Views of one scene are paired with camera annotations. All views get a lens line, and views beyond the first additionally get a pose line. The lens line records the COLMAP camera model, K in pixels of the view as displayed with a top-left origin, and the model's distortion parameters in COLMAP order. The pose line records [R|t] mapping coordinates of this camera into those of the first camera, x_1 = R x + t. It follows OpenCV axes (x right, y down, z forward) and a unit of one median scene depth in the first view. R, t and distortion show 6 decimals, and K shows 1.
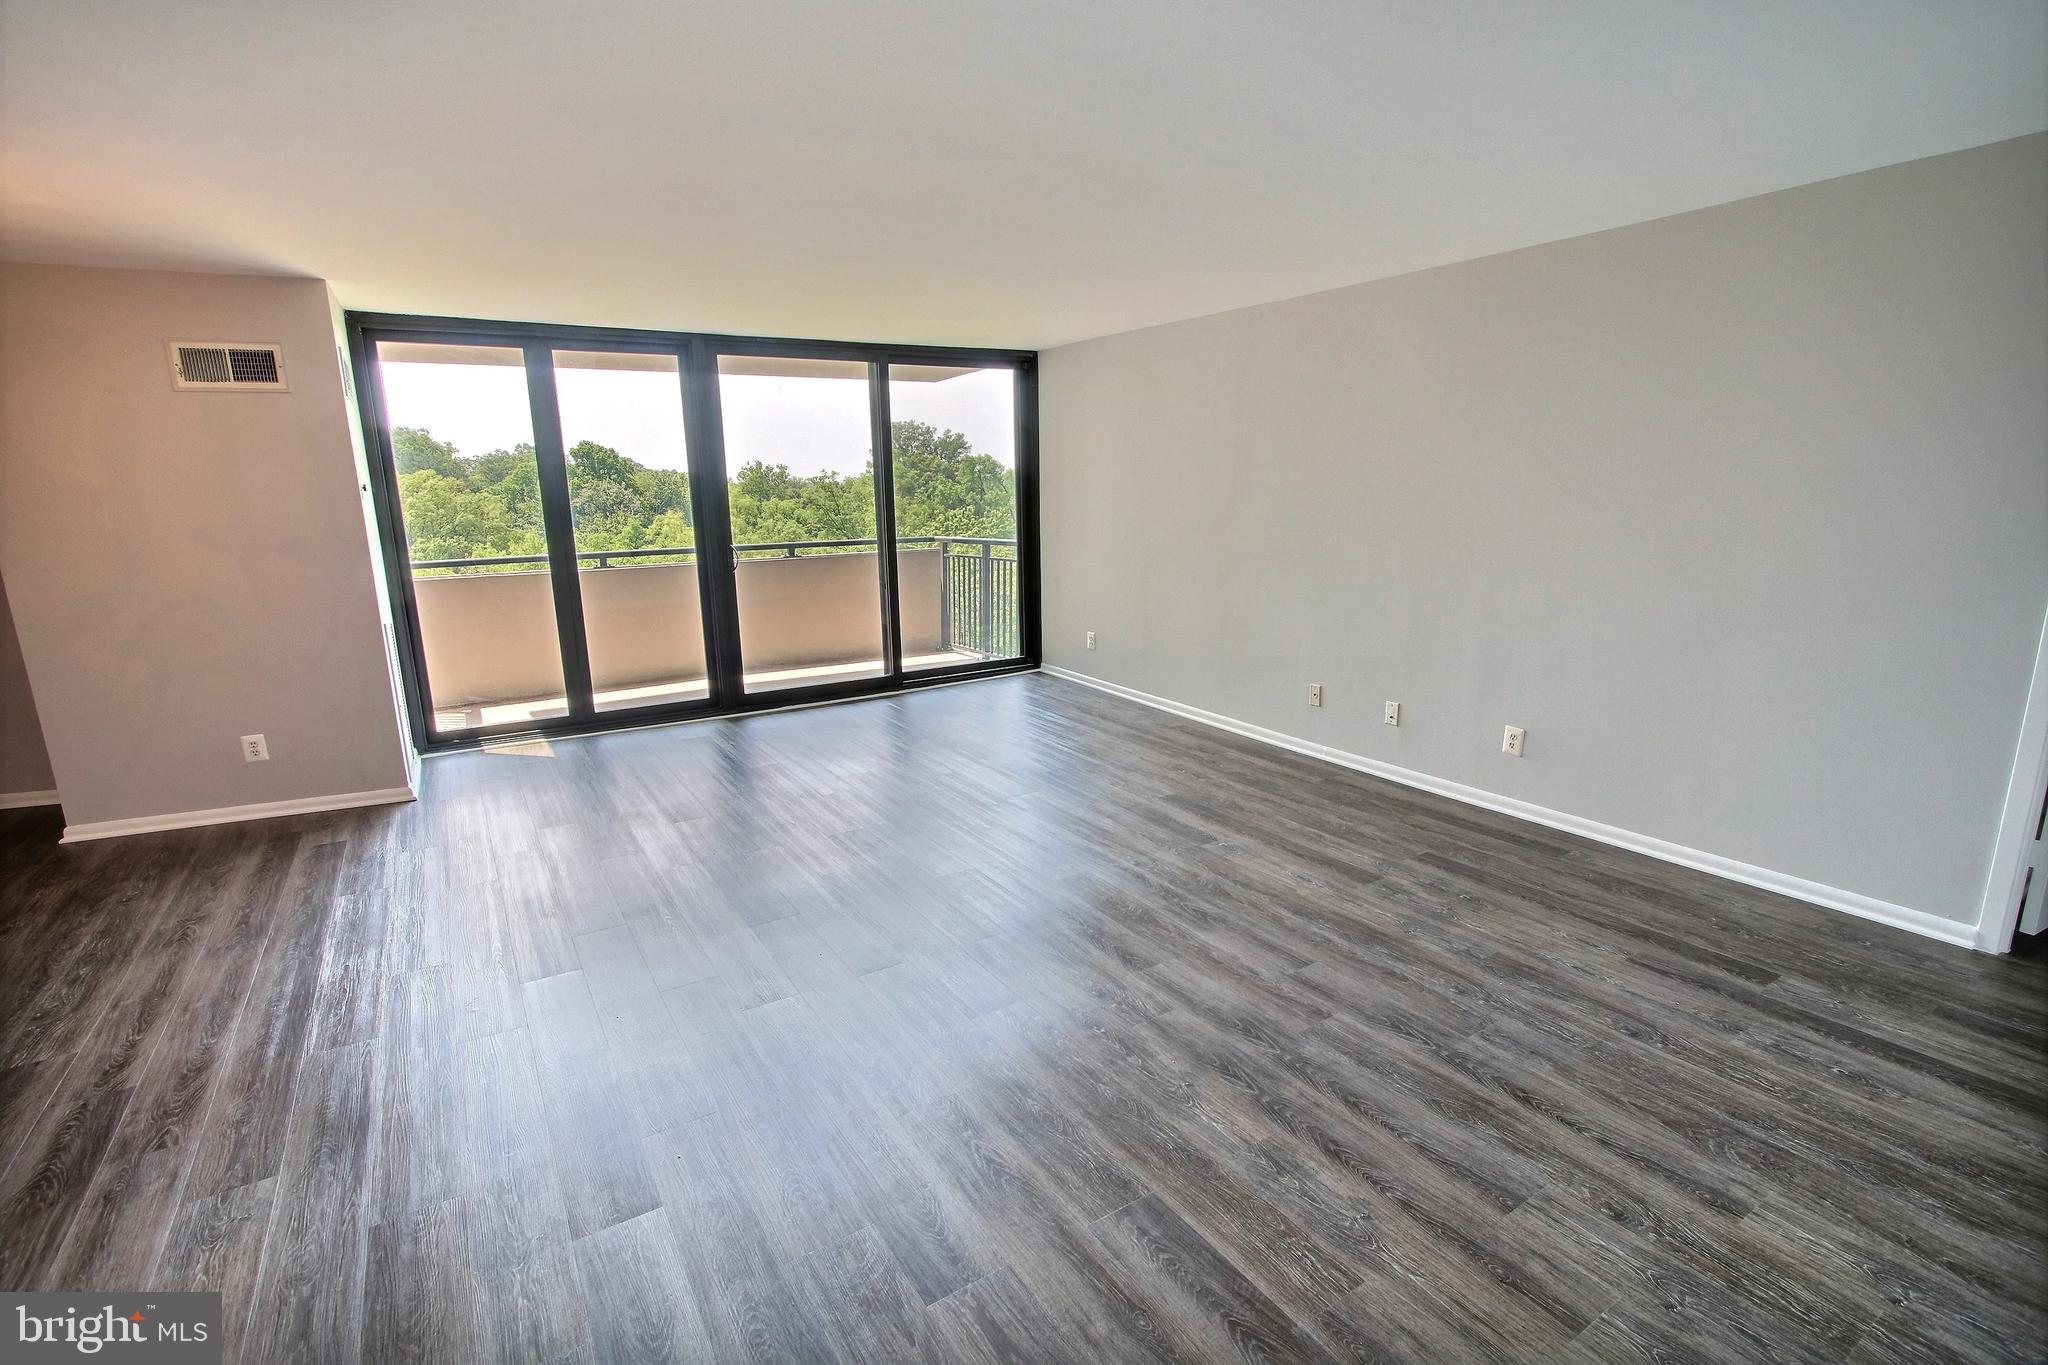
lens RADIAL K [[947.9, 0, 1036.6], [0, 947.9, 679.1], [0, 0, 1]] dist [-0.017253, 0.002614]
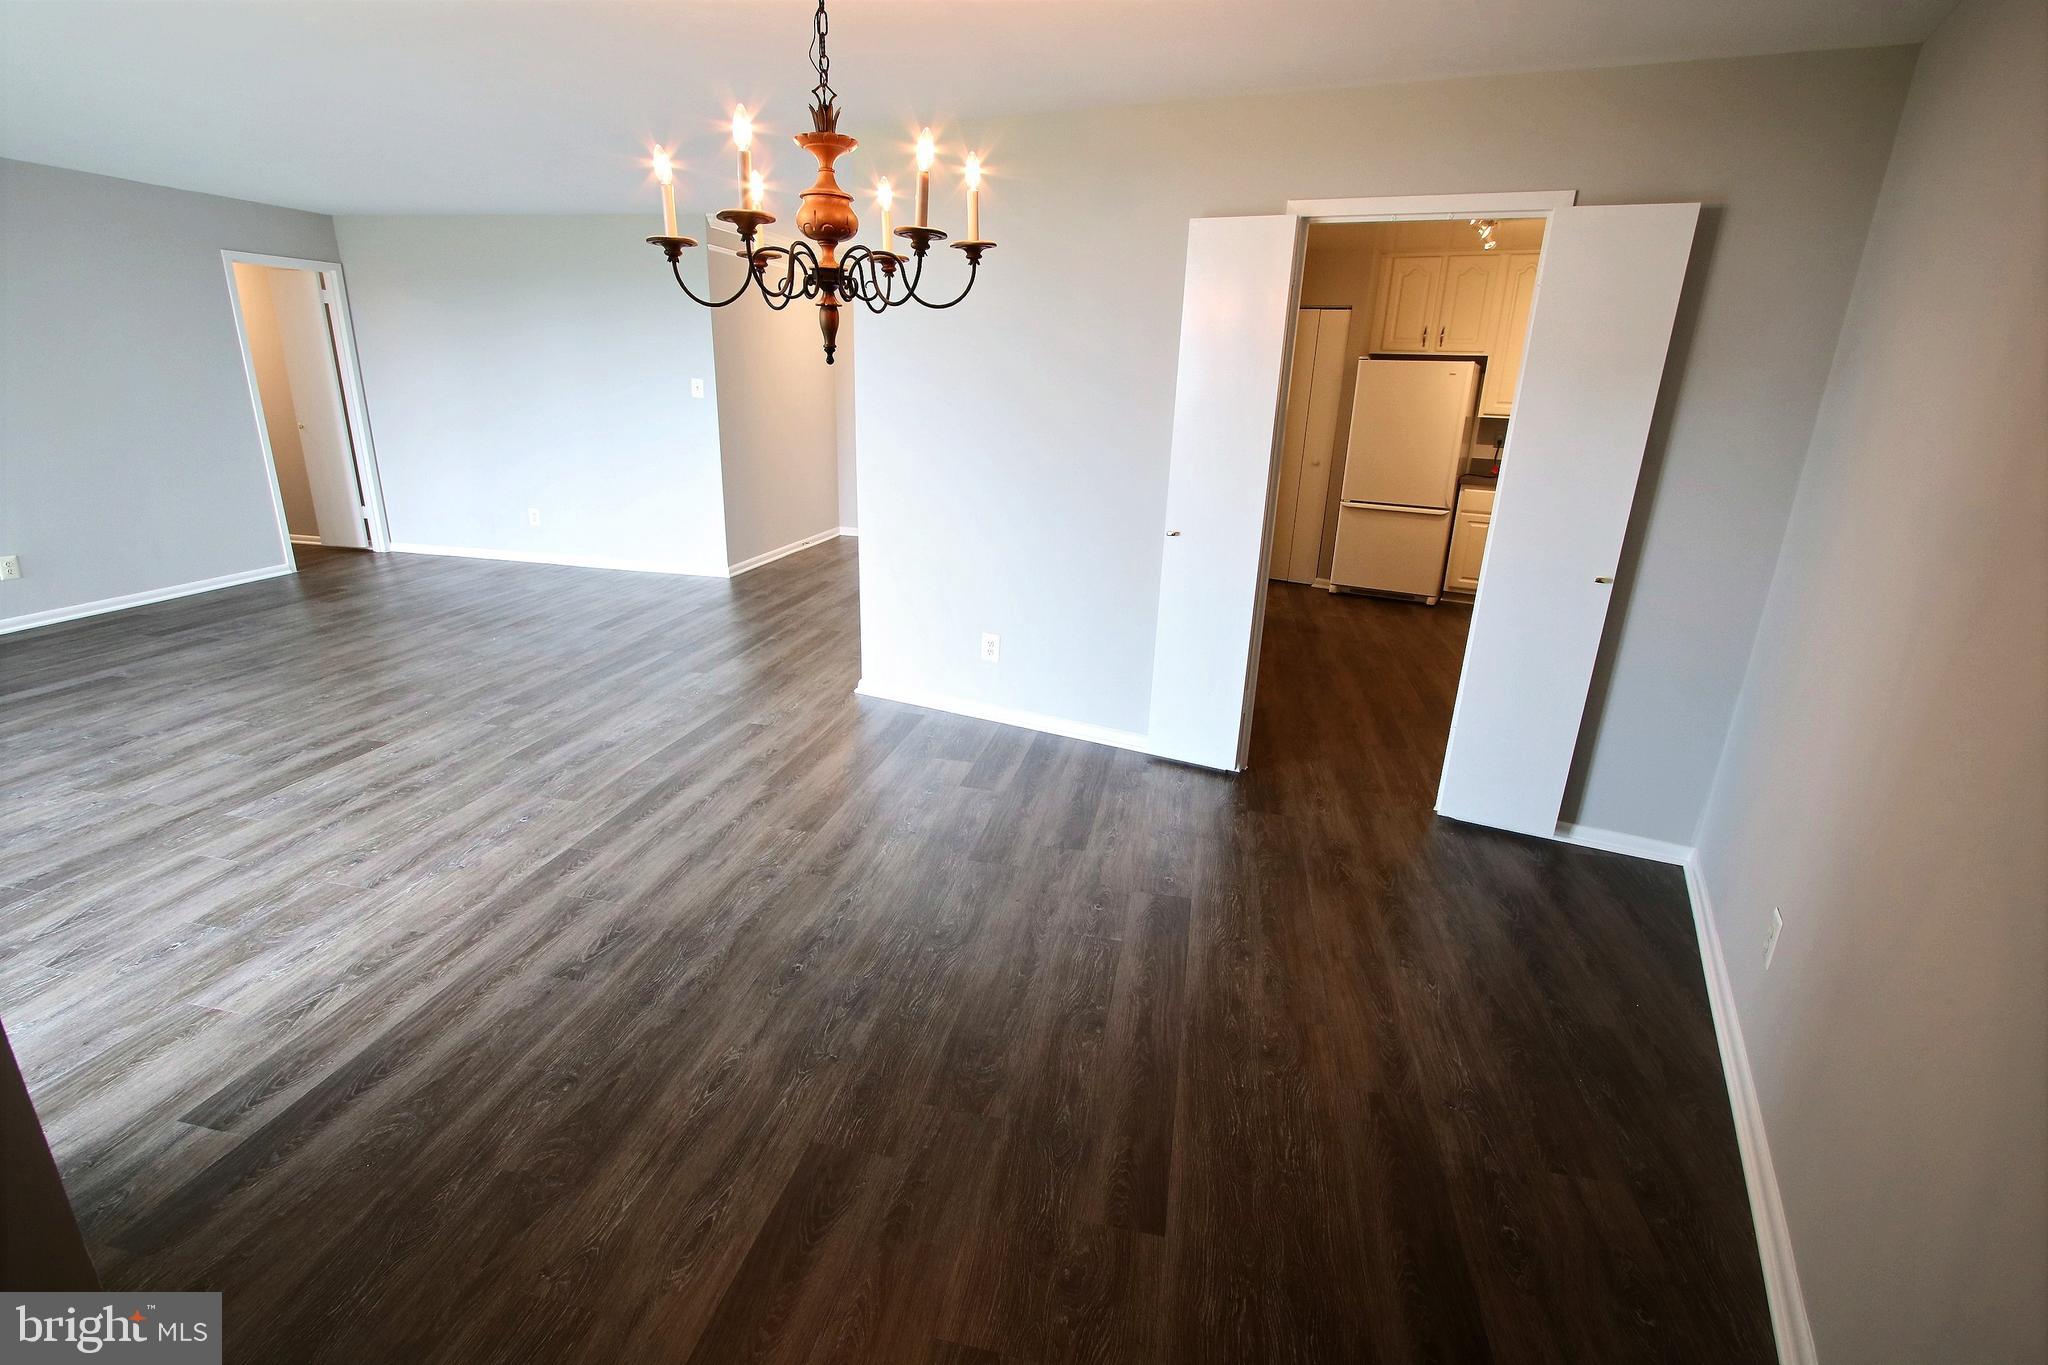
lens RADIAL K [[947.9, 0, 1019.5], [0, 947.9, 674.2], [0, 0, 1]] dist [-0.017253, 0.002614]
pose [[-0.712413, -0.218379, 0.666917, -1.281445], [0.121511, 0.897607, 0.423718, -0.165863], [-0.691160, 0.382900, -0.612931, 0.912244]]
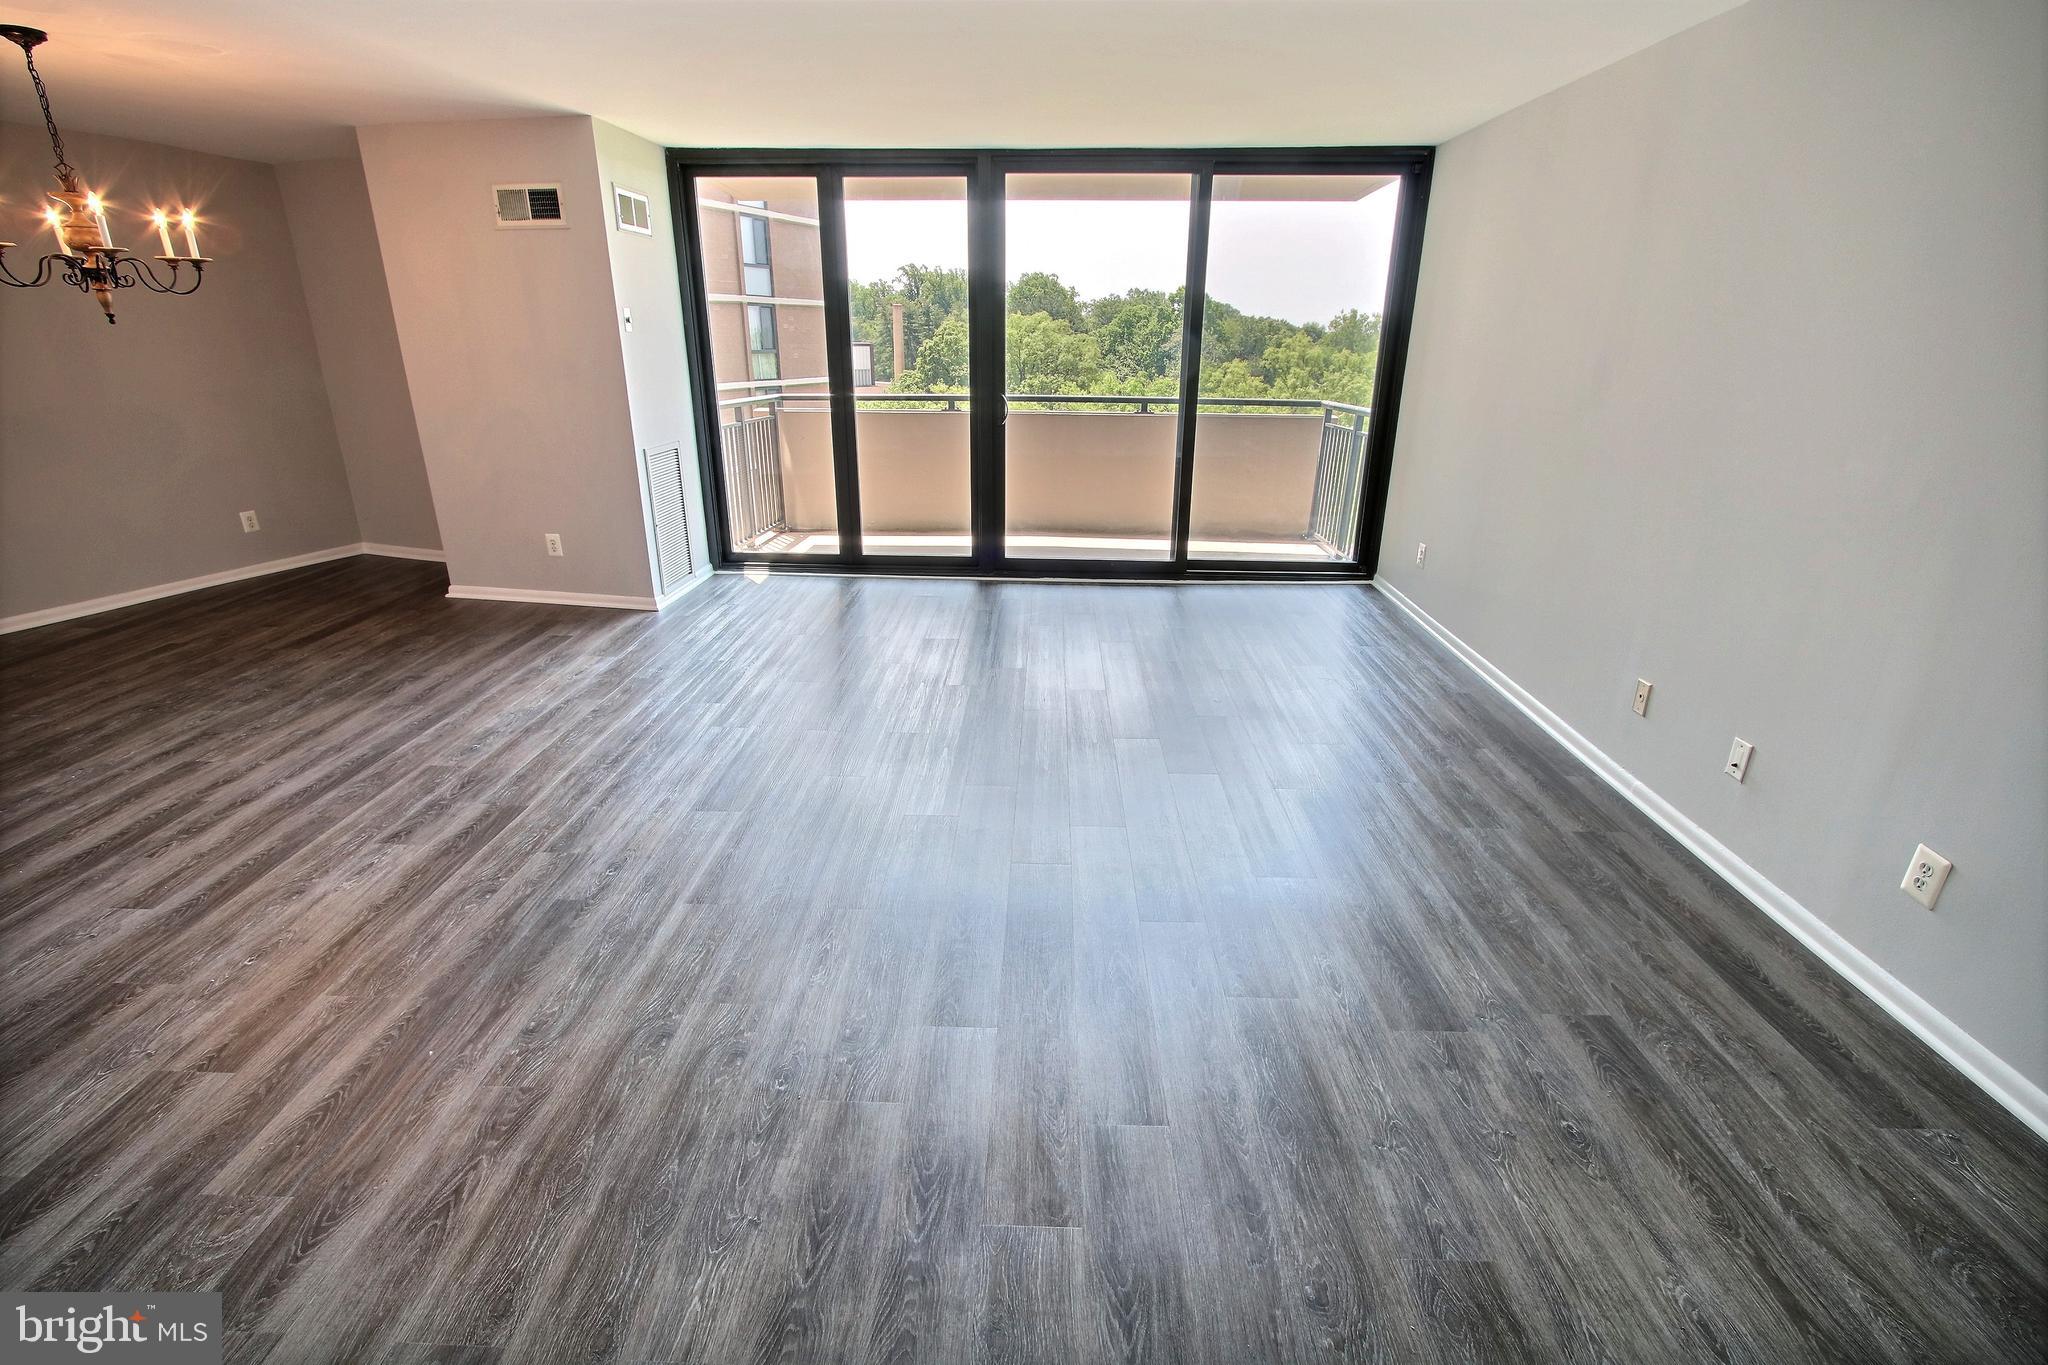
lens RADIAL K [[947.9, 0, 1029.8], [0, 947.9, 685.2], [0, 0, 1]] dist [-0.017253, 0.002614]
pose [[0.827746, 0.217194, -0.517362, 0.350613], [-0.135984, 0.972208, 0.190577, -0.068286], [0.544375, -0.087397, 0.834277, 0.326613]]
